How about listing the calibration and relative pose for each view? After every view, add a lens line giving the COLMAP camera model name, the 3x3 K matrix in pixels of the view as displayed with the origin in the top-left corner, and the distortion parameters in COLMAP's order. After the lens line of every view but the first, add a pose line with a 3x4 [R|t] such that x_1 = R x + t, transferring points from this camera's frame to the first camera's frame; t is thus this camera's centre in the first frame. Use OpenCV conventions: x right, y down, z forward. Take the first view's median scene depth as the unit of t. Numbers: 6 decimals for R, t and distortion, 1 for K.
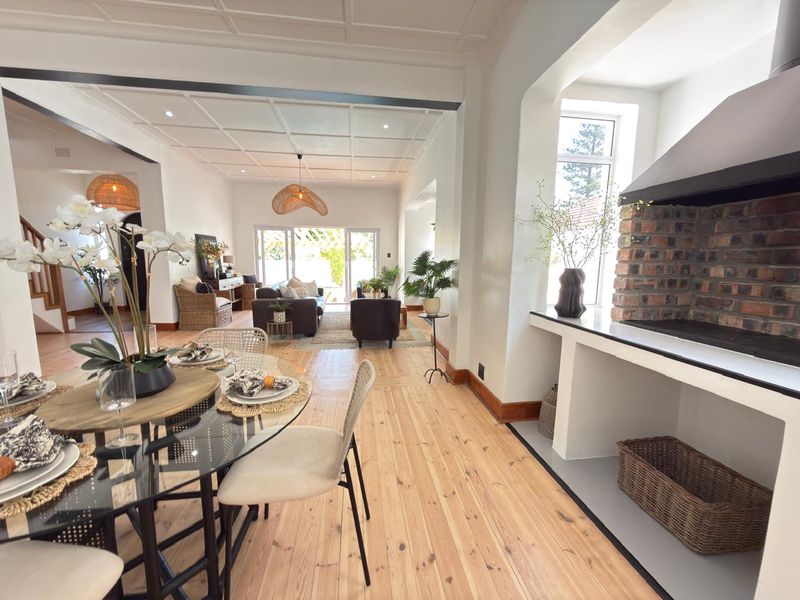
lens RADIAL K [[319.4, 0, 400.8], [0, 319.4, 297.6], [0, 0, 1]] dist [-0.000951, 0.000812]
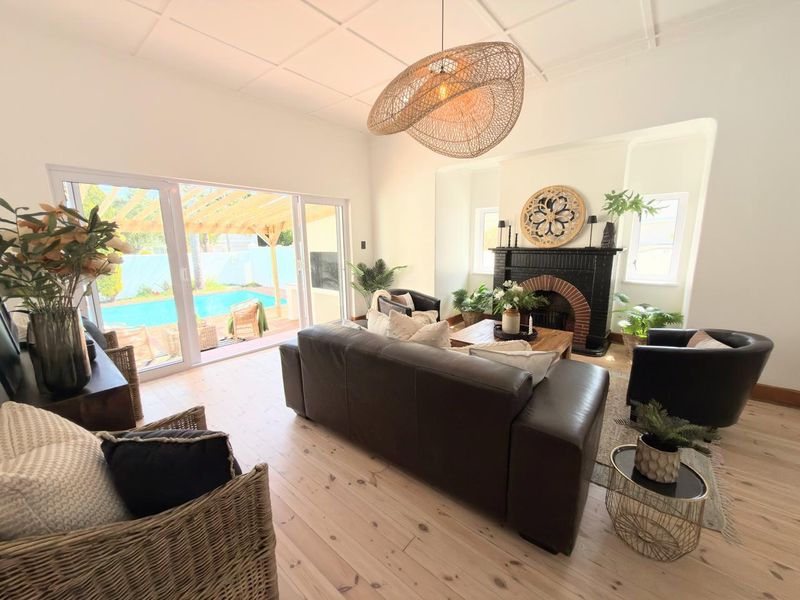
lens RADIAL K [[319.4, 0, 401.8], [0, 319.4, 301.0], [0, 0, 1]] dist [-0.000951, 0.000812]
pose [[0.736377, -0.146523, 0.660515, -0.420112], [0.104957, 0.989189, 0.102420, -0.085486], [-0.668381, -0.006094, 0.743794, 0.518637]]
